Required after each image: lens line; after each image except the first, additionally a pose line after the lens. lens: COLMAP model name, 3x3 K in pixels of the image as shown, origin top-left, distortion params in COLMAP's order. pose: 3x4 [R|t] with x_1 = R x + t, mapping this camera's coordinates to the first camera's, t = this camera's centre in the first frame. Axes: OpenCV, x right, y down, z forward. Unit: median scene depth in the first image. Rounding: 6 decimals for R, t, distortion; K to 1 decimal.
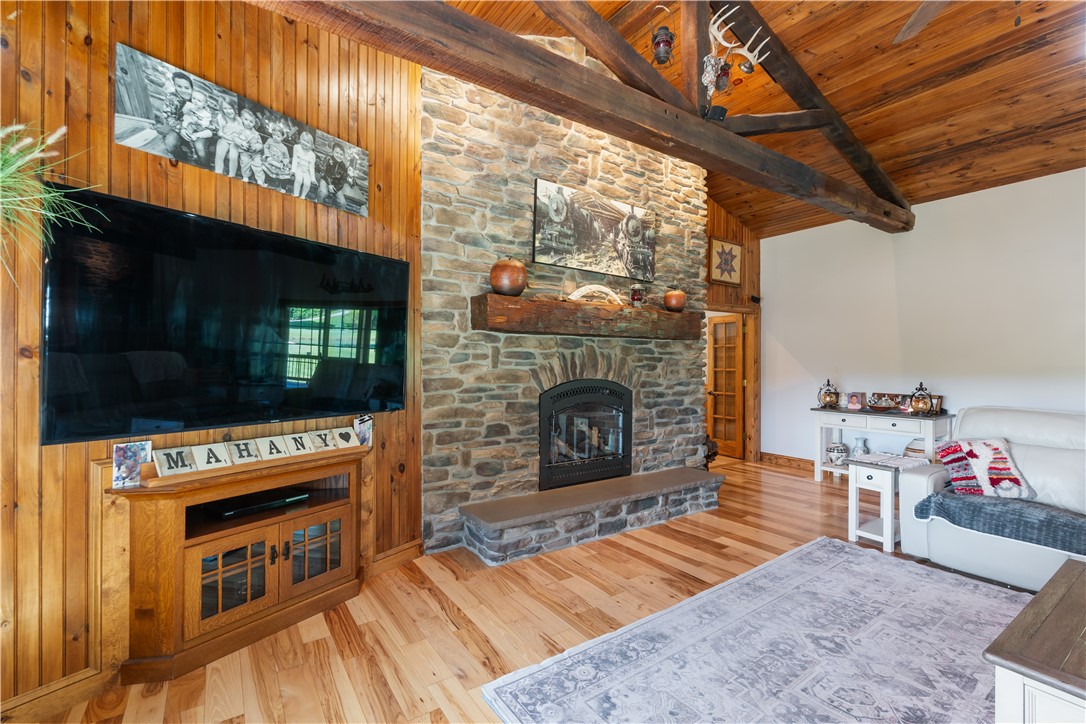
lens RADIAL K [[483.1, 0, 544.6], [0, 483.1, 360.0], [0, 0, 1]] dist [-0.005453, -0.001258]
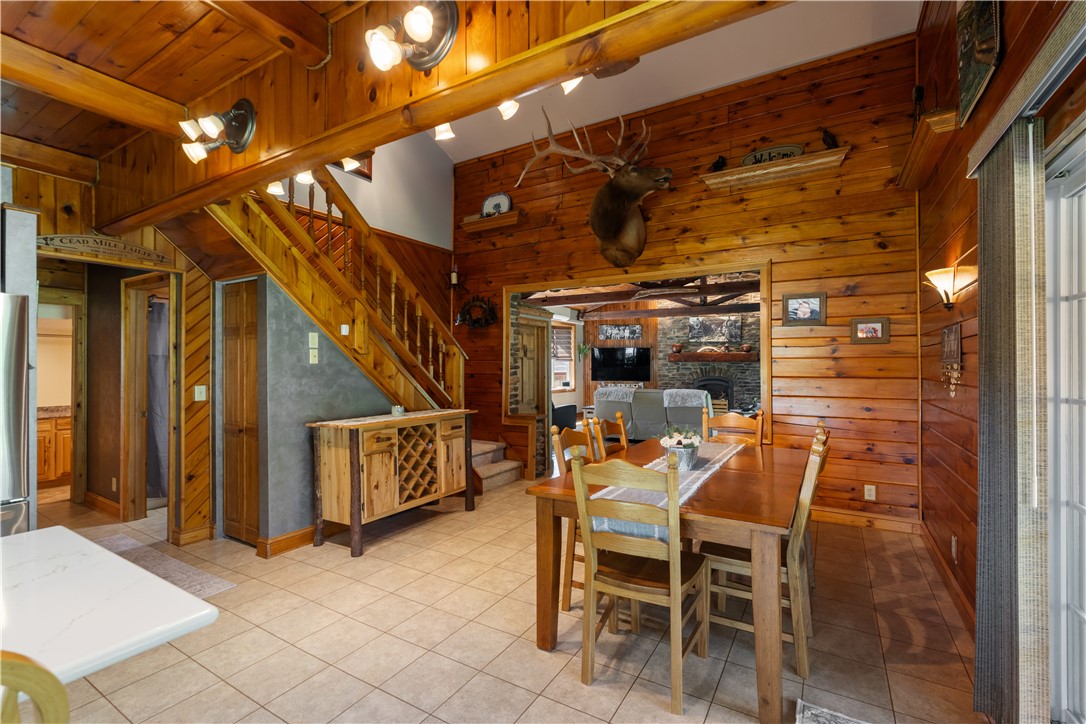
lens RADIAL K [[483.1, 0, 540.6], [0, 483.1, 362.6], [0, 0, 1]] dist [-0.005453, -0.001258]
pose [[0.415961, -0.012507, -0.909297, 2.665954], [0.003784, 0.999921, -0.012022, -0.013916], [0.909375, 0.001560, 0.415975, -1.403399]]
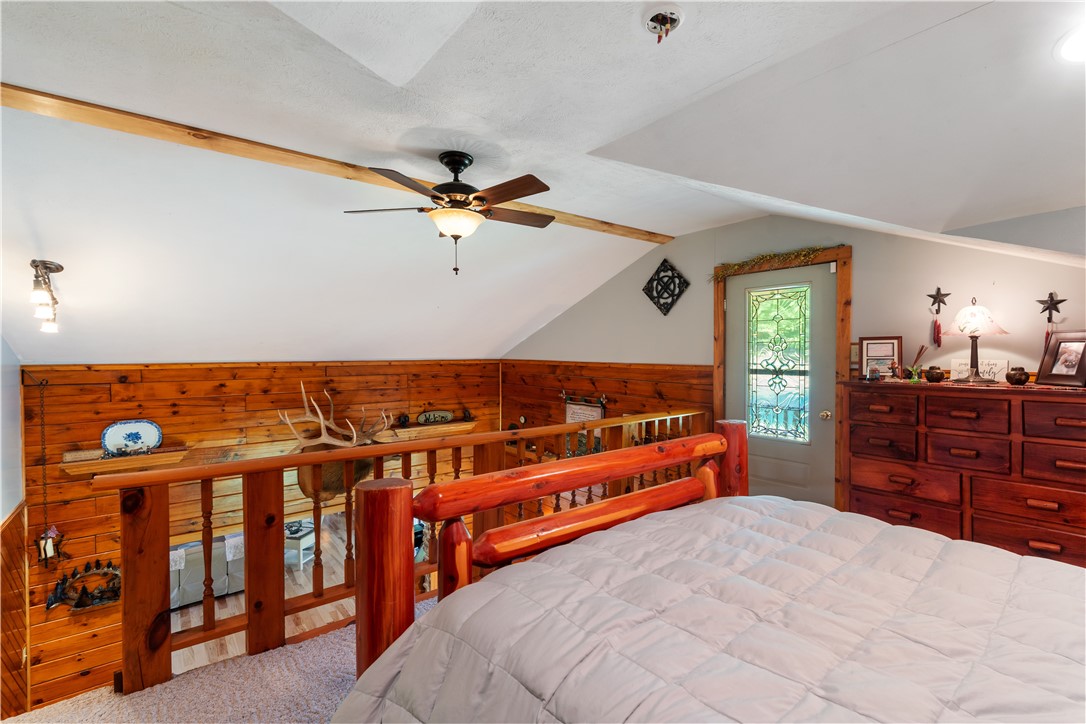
lens RADIAL K [[483.1, 0, 543.8], [0, 483.1, 361.2], [0, 0, 1]] dist [-0.005453, -0.001258]
pose [[0.997039, -0.004540, 0.076759, 2.104620], [0.002633, 0.999686, 0.024927, -0.759753], [-0.076848, -0.024651, 0.996738, -2.144556]]
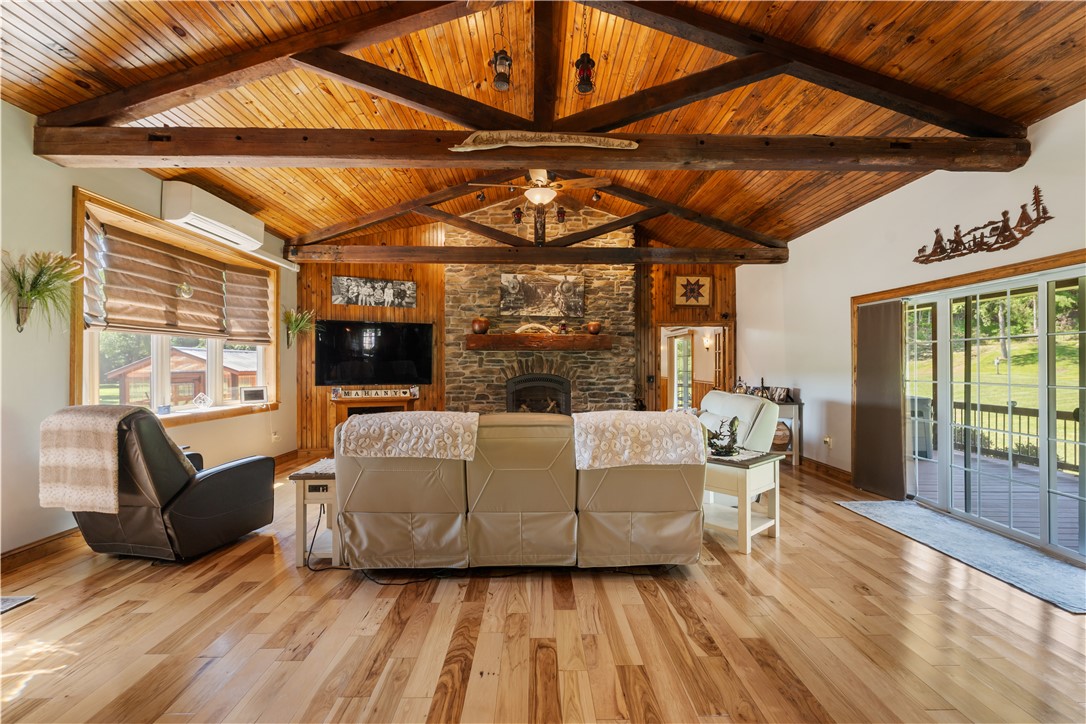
lens RADIAL K [[483.1, 0, 546.3], [0, 483.1, 362.8], [0, 0, 1]] dist [-0.005453, -0.001258]
pose [[0.836974, -0.007682, -0.547189, 1.236996], [0.005809, 0.999970, -0.005153, 0.008913], [0.547212, 0.001134, 0.836993, -0.586356]]
